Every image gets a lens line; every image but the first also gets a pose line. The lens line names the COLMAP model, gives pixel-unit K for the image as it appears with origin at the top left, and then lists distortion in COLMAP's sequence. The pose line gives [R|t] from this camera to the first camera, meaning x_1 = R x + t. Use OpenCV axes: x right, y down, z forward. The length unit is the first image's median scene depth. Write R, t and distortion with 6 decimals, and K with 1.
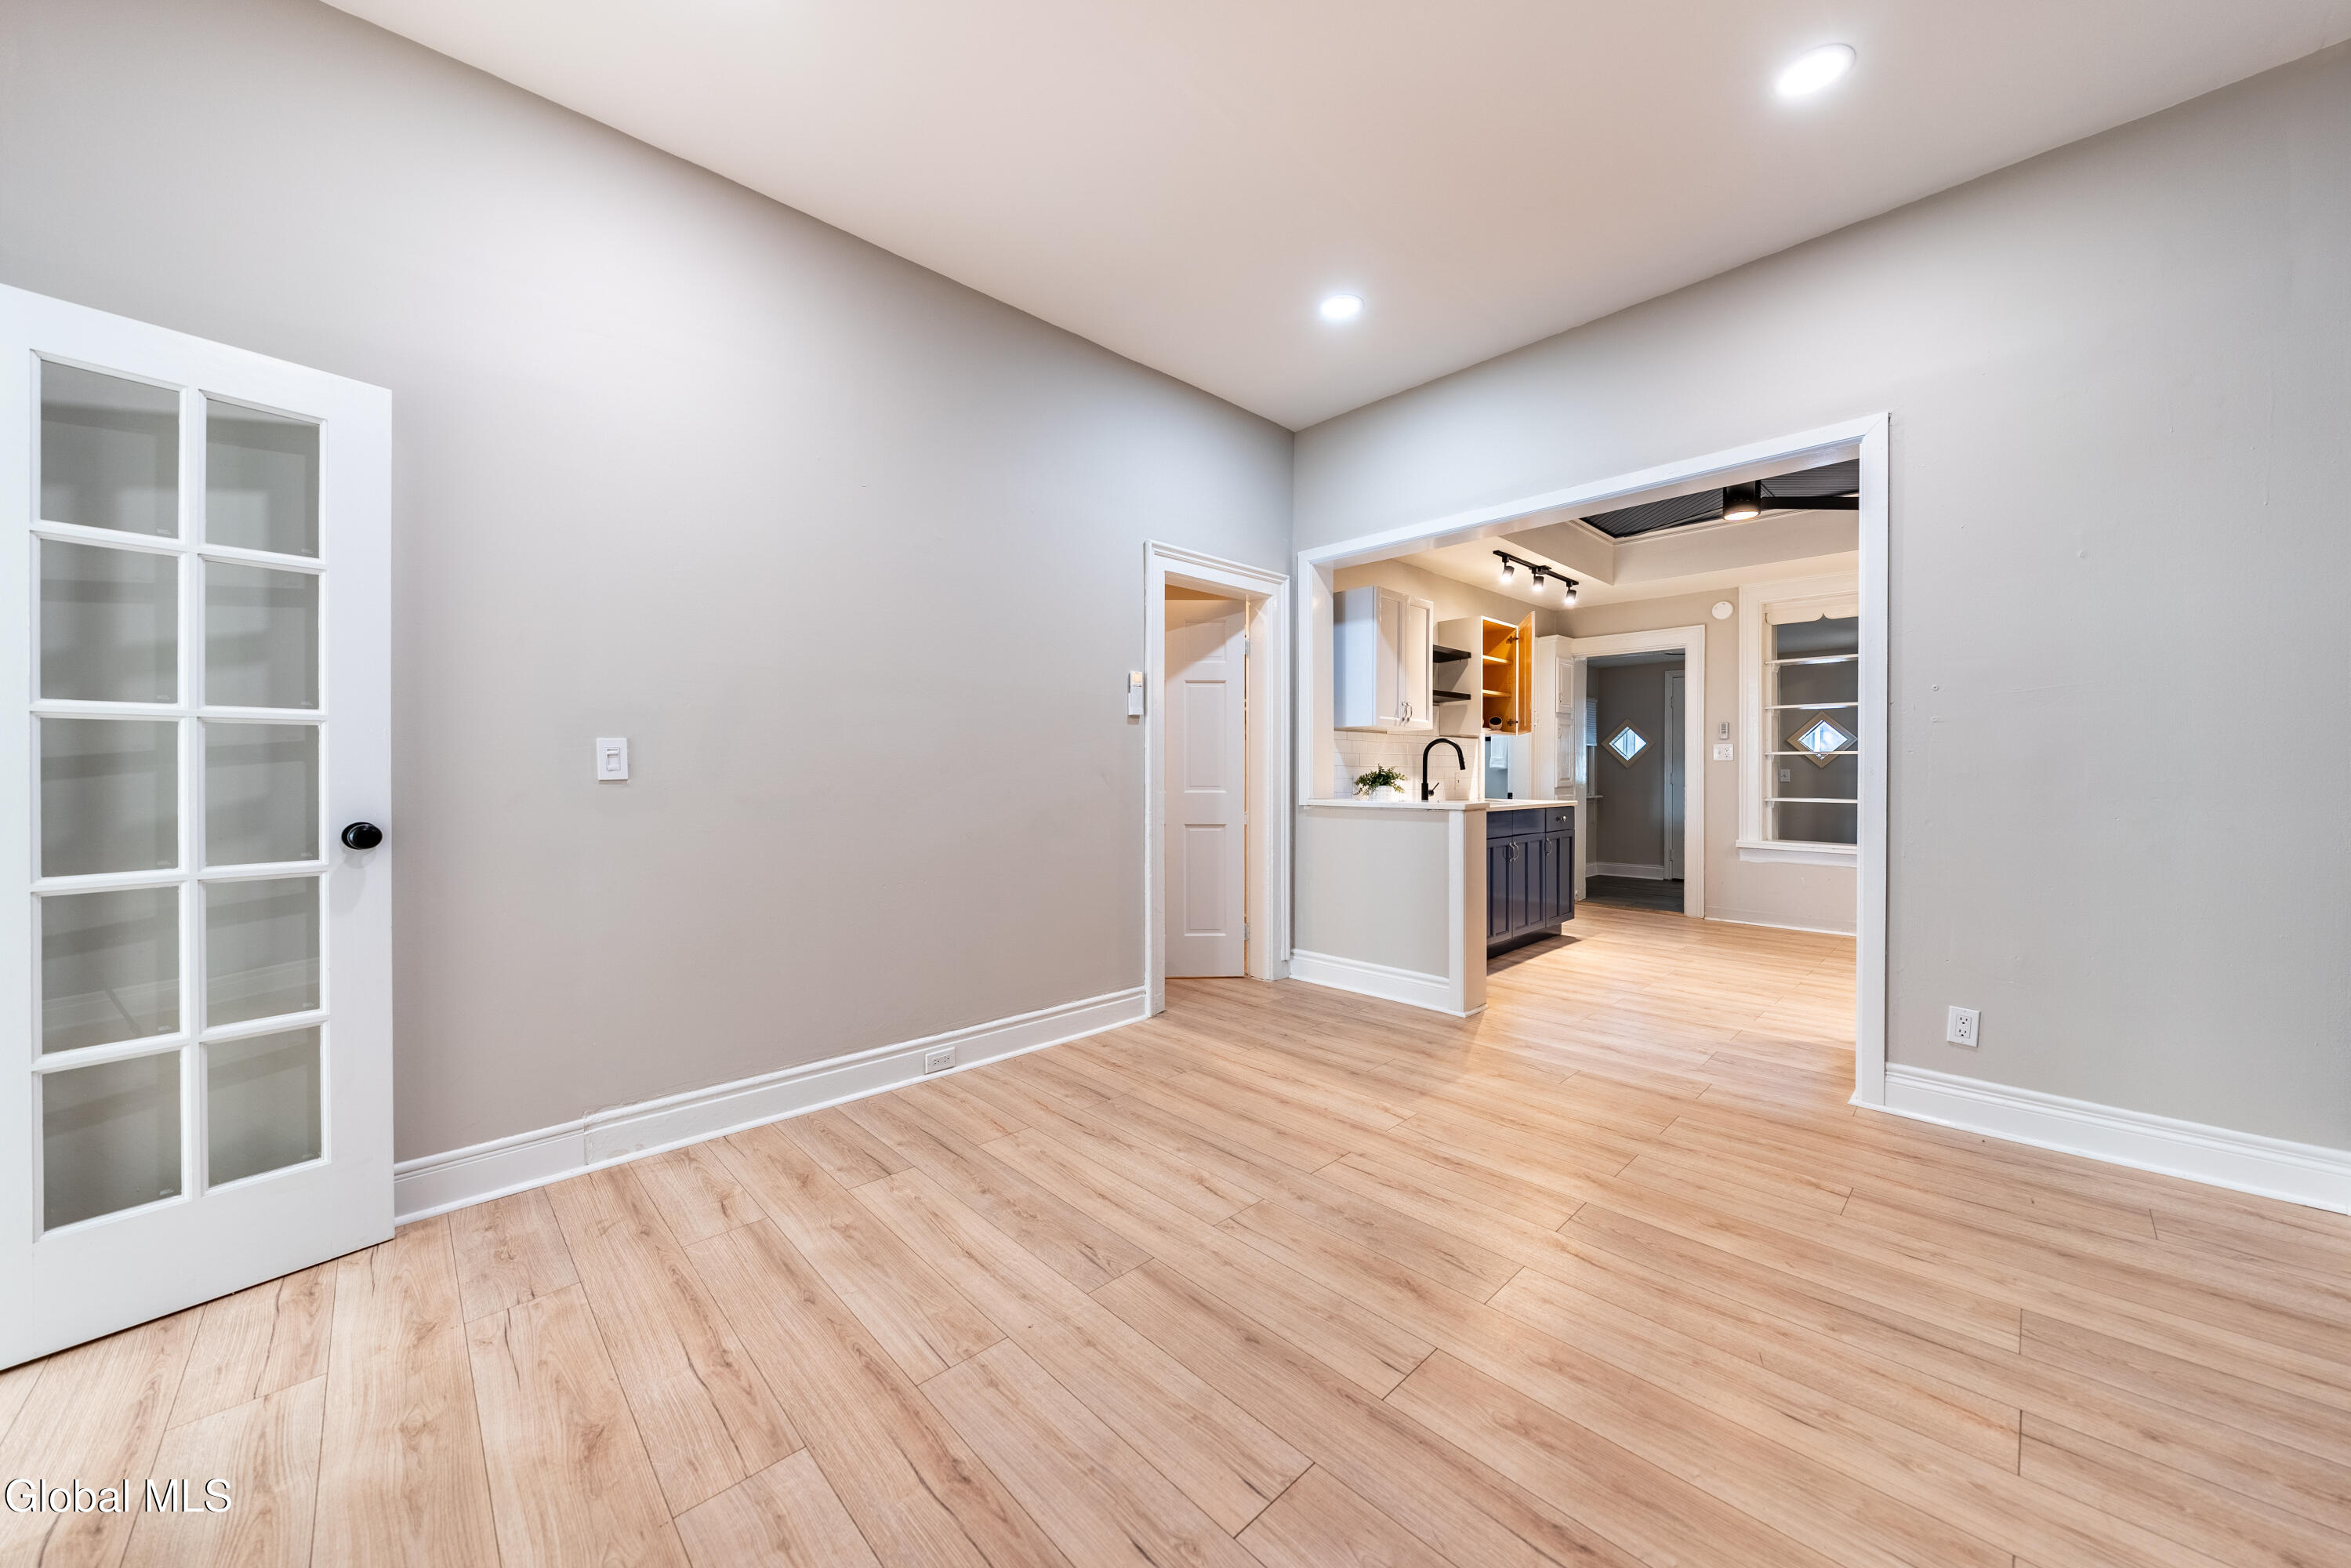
lens RADIAL K [[820.5, 0, 1197.6], [0, 820.5, 772.1], [0, 0, 1]] dist [-0.012142, 0.000165]
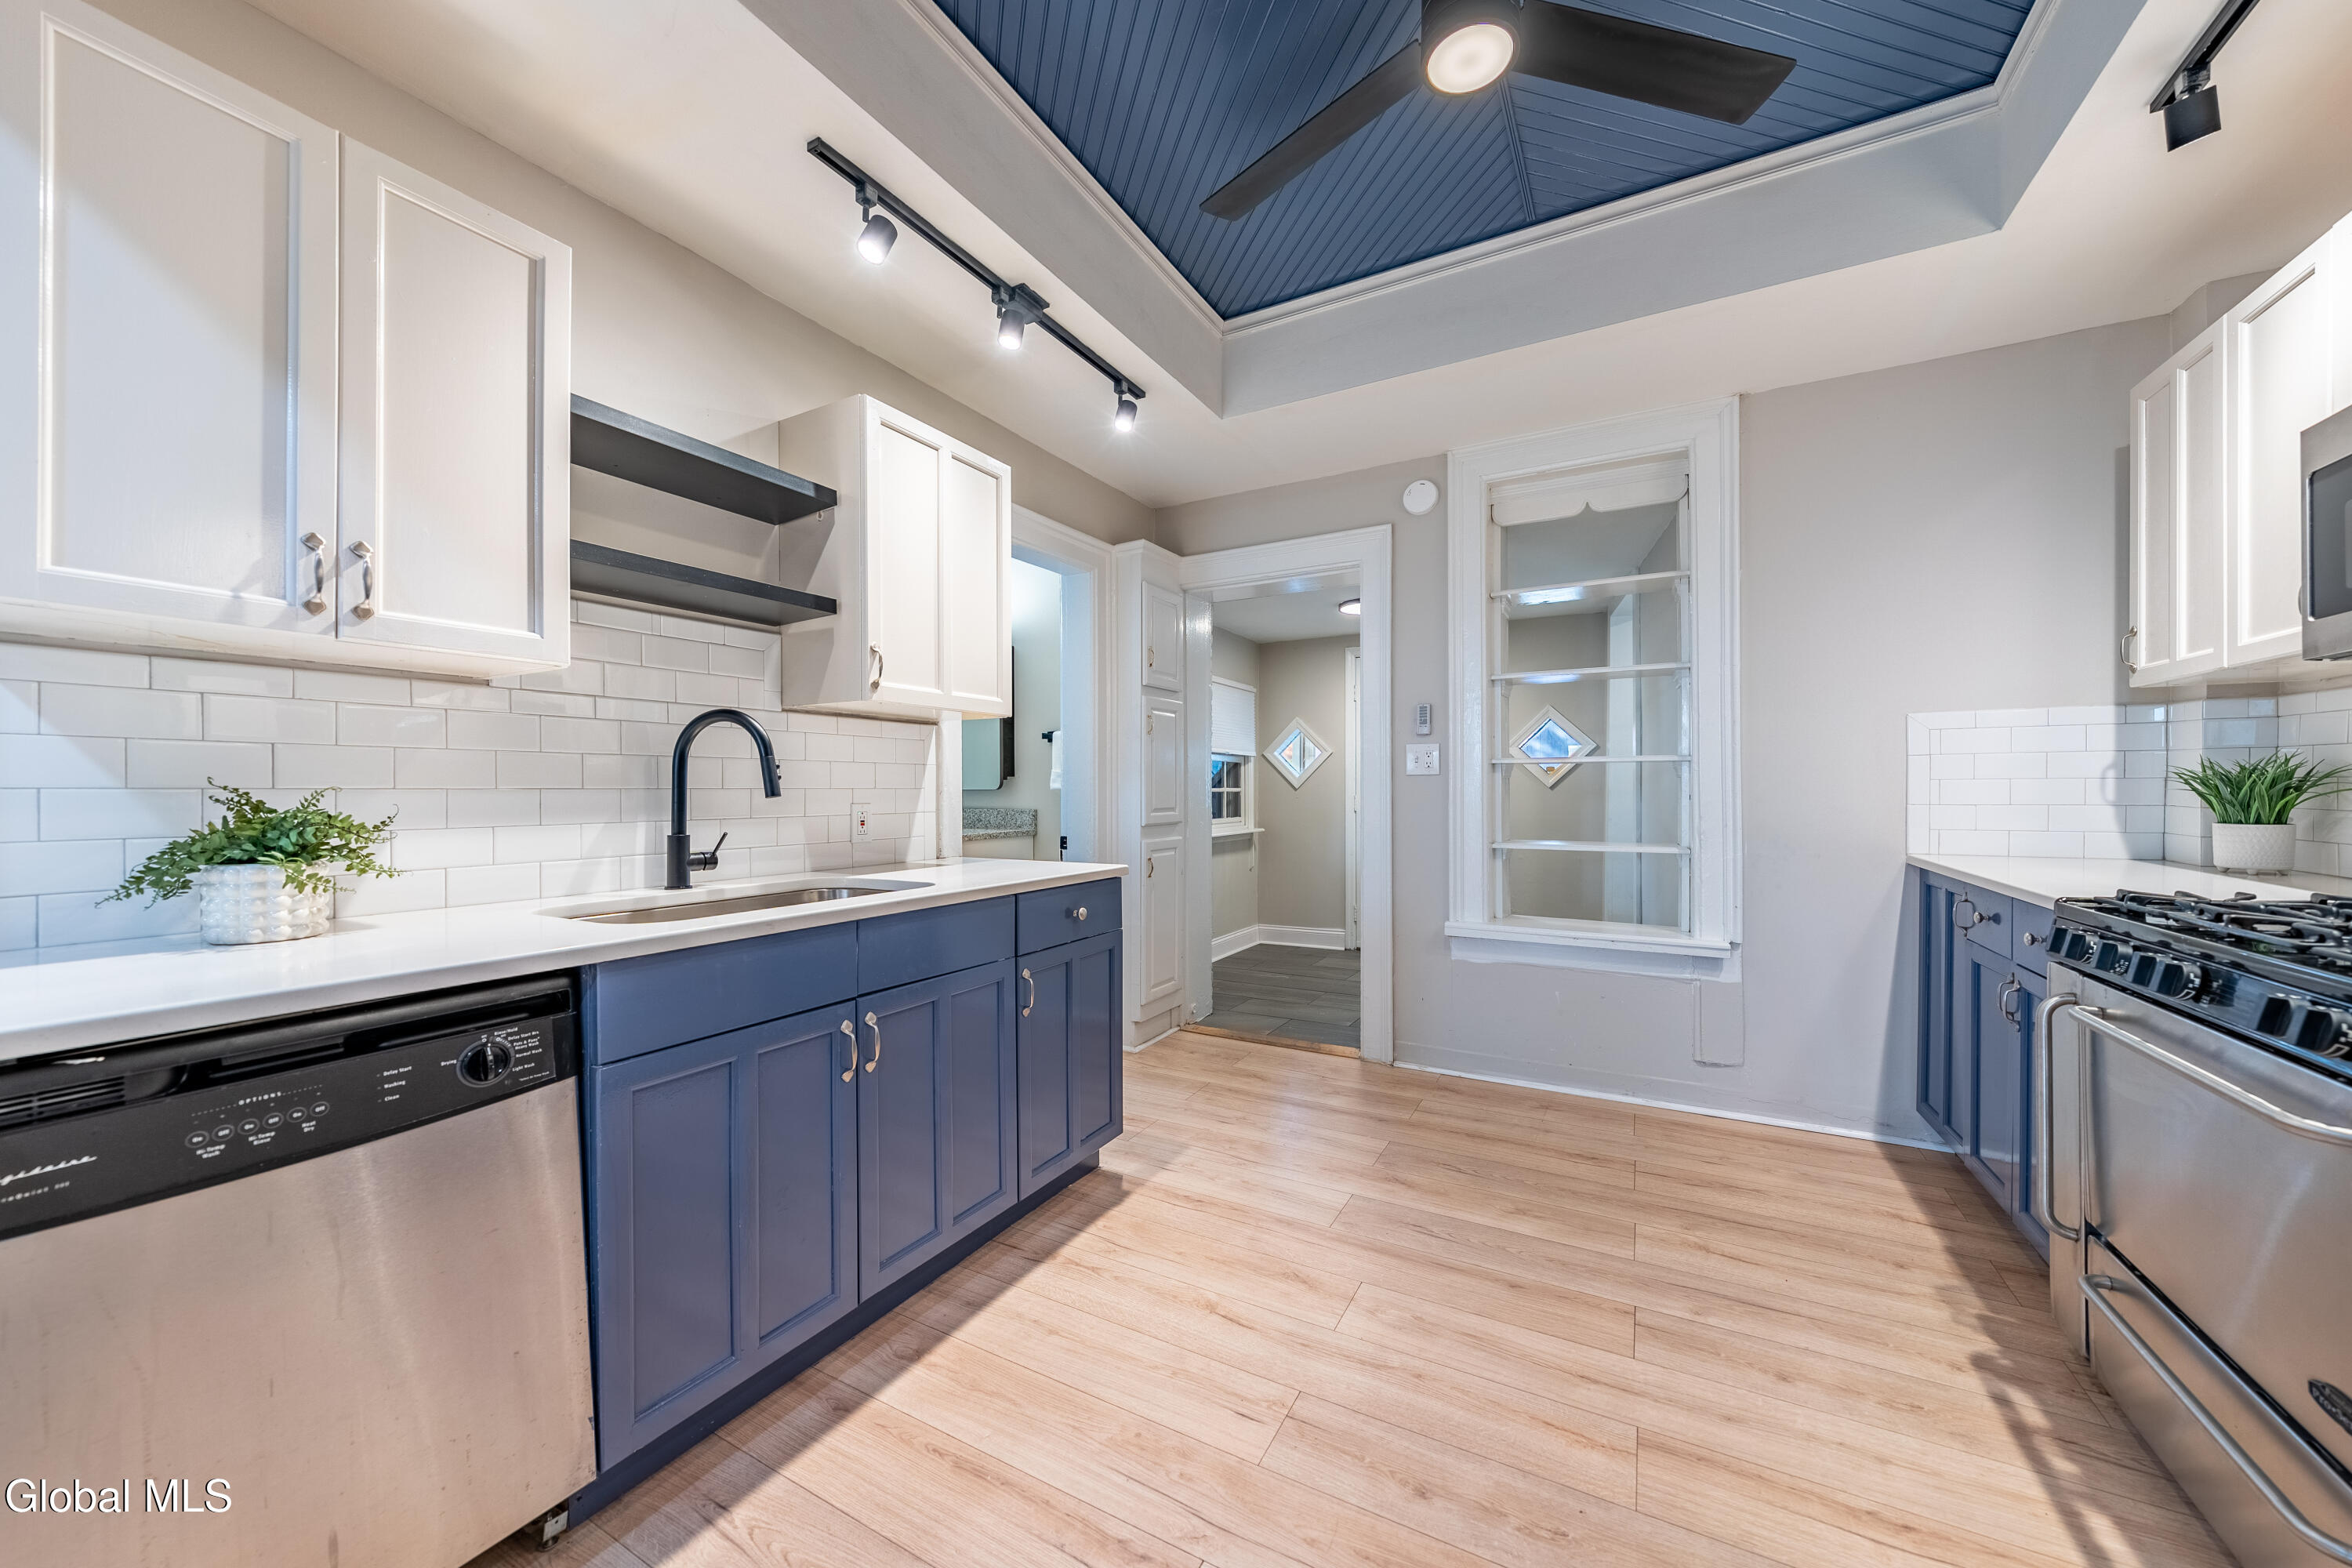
lens RADIAL K [[820.8, 0, 1167.3], [0, 820.8, 786.8], [0, 0, 1]] dist [-0.012142, 0.000165]
pose [[0.974109, -0.004366, 0.226037, 0.331965], [0.004926, 0.999986, -0.001914, -0.005399], [-0.226025, 0.002978, 0.974117, 0.475160]]
